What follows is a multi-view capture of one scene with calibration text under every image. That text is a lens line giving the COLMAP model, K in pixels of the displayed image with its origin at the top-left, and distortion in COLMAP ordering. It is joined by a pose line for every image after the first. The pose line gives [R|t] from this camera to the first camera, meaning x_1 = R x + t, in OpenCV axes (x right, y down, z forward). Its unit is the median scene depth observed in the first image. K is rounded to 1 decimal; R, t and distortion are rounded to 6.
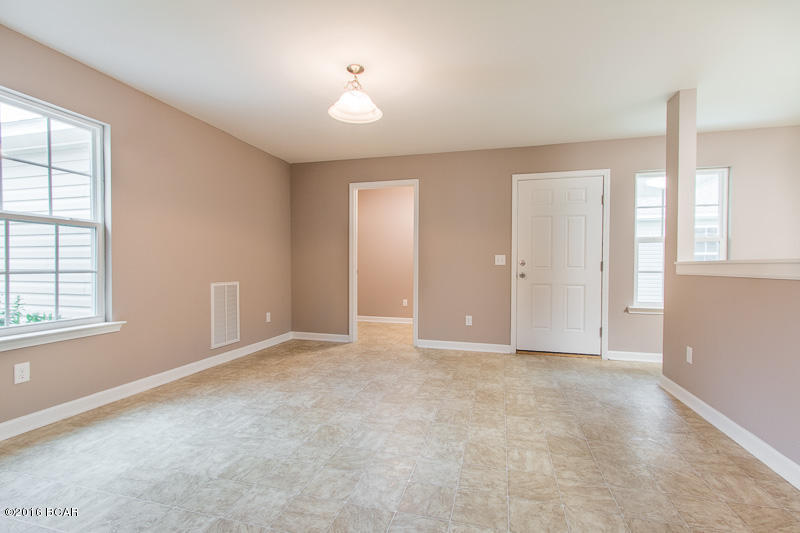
lens RADIAL K [[365.3, 0, 399.9], [0, 365.3, 270.6], [0, 0, 1]] dist [0.000258, 0.000115]
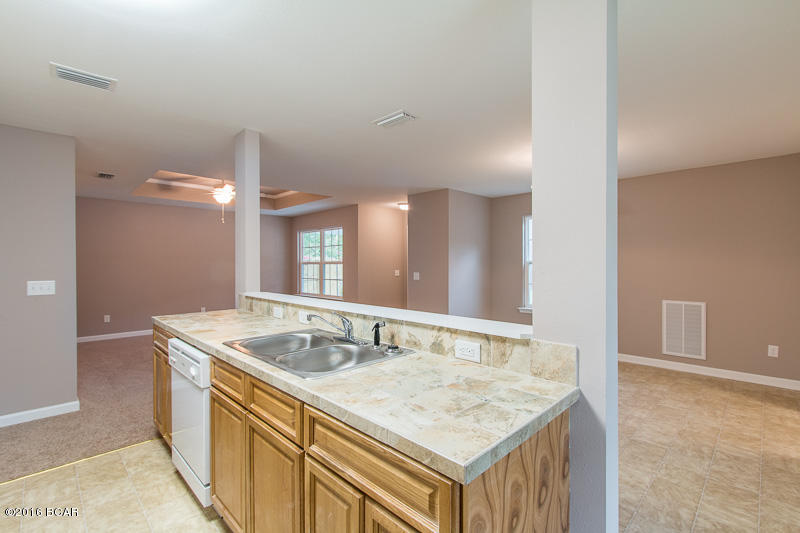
lens RADIAL K [[363.7, 0, 398.2], [0, 363.7, 264.4], [0, 0, 1]] dist [0.000127, -0.000007]
pose [[-0.498759, 0.000253, -0.866741, 0.910495], [-0.014650, 0.999855, 0.008722, -0.077229], [0.866617, 0.017048, -0.498683, 0.762947]]
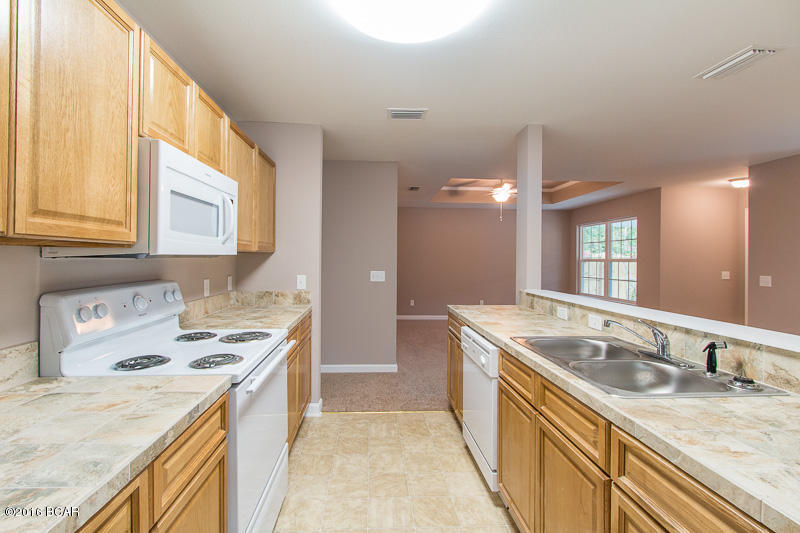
lens RADIAL K [[369.1, 0, 388.0], [0, 369.1, 257.2], [0, 0, 1]] dist [-0.000299, -0.000679]
pose [[-0.950395, -0.014082, -0.310725, 0.922485], [-0.018515, 0.999764, 0.011322, -0.076971], [0.310493, 0.016513, -0.950432, 0.746196]]
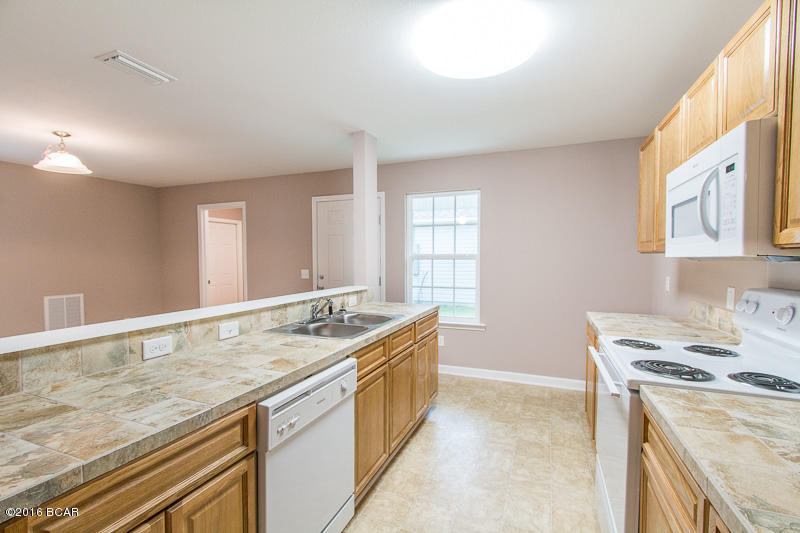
lens RADIAL K [[365.3, 0, 399.9], [0, 365.3, 270.6], [0, 0, 1]] dist [0.000258, 0.000115]
pose [[0.994060, -0.004035, -0.108757, 0.732705], [0.006277, 0.999775, 0.020281, -0.064630], [0.108651, -0.020843, 0.993861, -0.079148]]
